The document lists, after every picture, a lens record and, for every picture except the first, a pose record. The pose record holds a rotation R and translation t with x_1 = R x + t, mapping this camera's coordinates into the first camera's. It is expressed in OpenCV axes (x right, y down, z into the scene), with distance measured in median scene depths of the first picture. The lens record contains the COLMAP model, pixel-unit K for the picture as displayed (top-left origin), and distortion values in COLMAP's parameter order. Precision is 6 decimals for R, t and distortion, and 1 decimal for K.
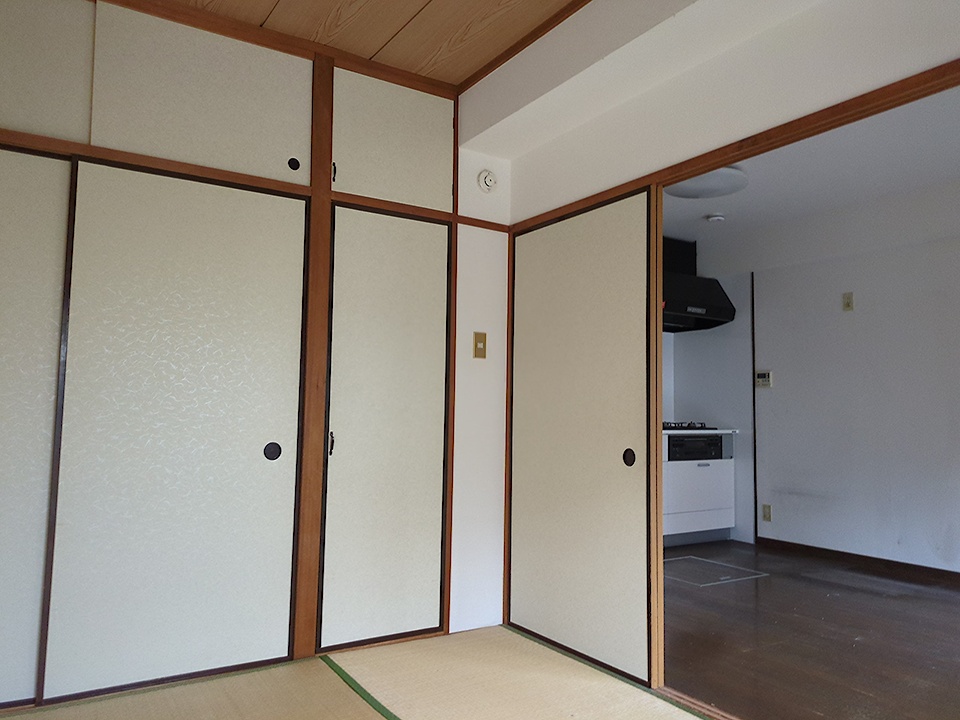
lens RADIAL K [[720.3, 0, 480.0], [0, 720.3, 360.0], [0, 0, 1]] dist [0.023042, -0.003064]
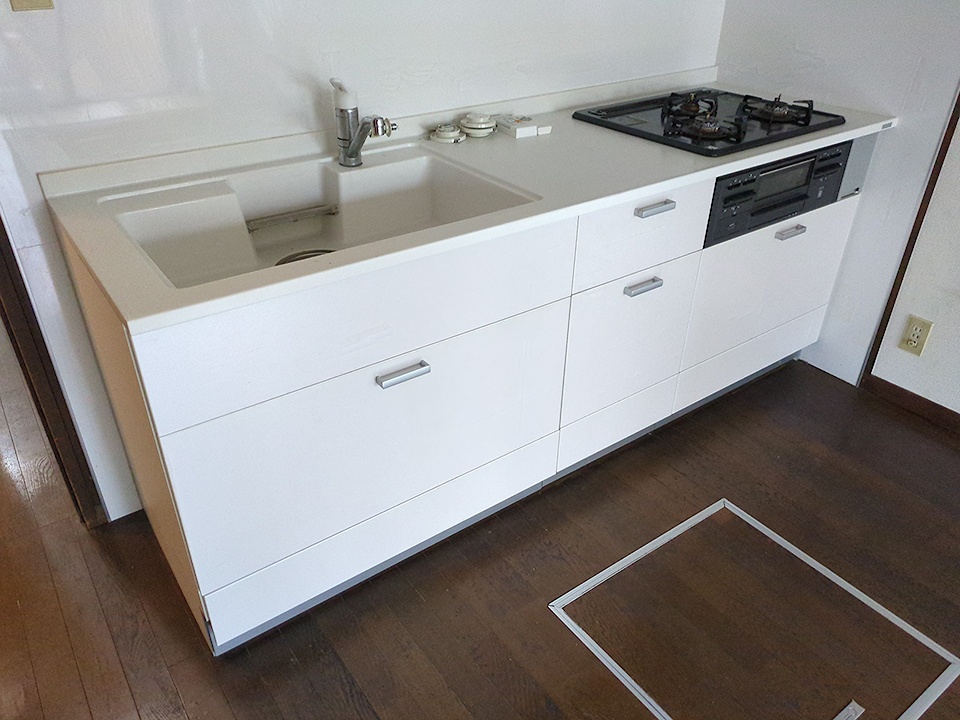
lens RADIAL K [[720.3, 0, 480.0], [0, 720.3, 360.0], [0, 0, 1]] dist [0.023042, -0.003064]
pose [[0.997939, -0.044754, 0.045978, 0.125742], [0.009251, 0.809452, 0.587113, -0.022002], [-0.063493, -0.585478, 0.808198, 0.651818]]
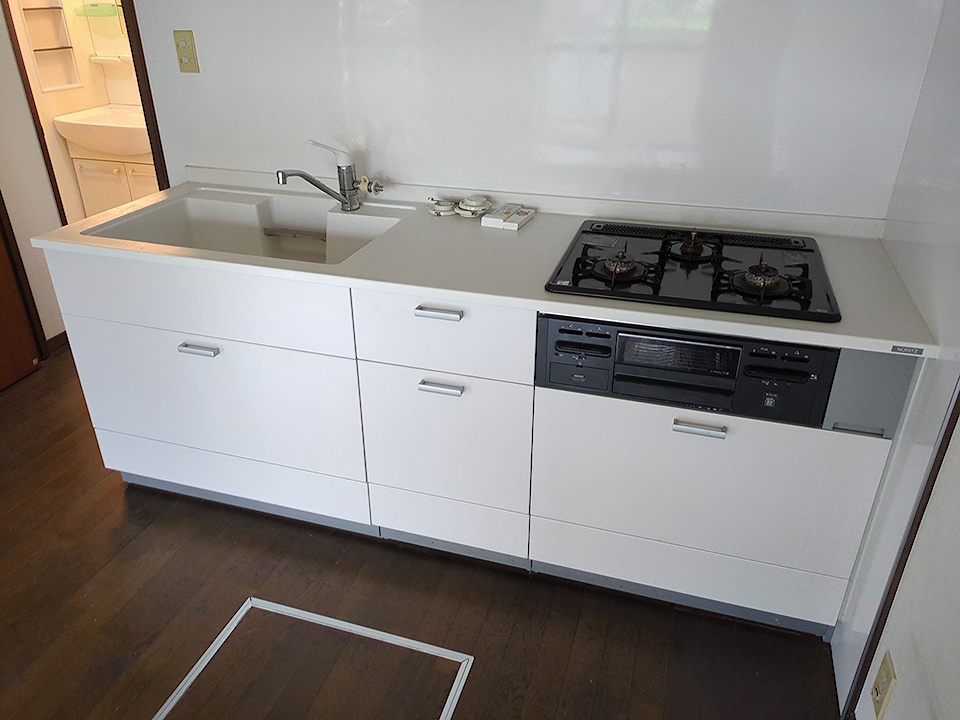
lens RADIAL K [[720.3, 0, 480.0], [0, 720.3, 360.0], [0, 0, 1]] dist [0.023042, -0.003064]
pose [[0.645043, 0.335785, -0.686417, 0.429535], [0.068539, 0.869235, 0.489625, -0.023495], [0.761067, -0.362875, 0.537680, 0.770296]]
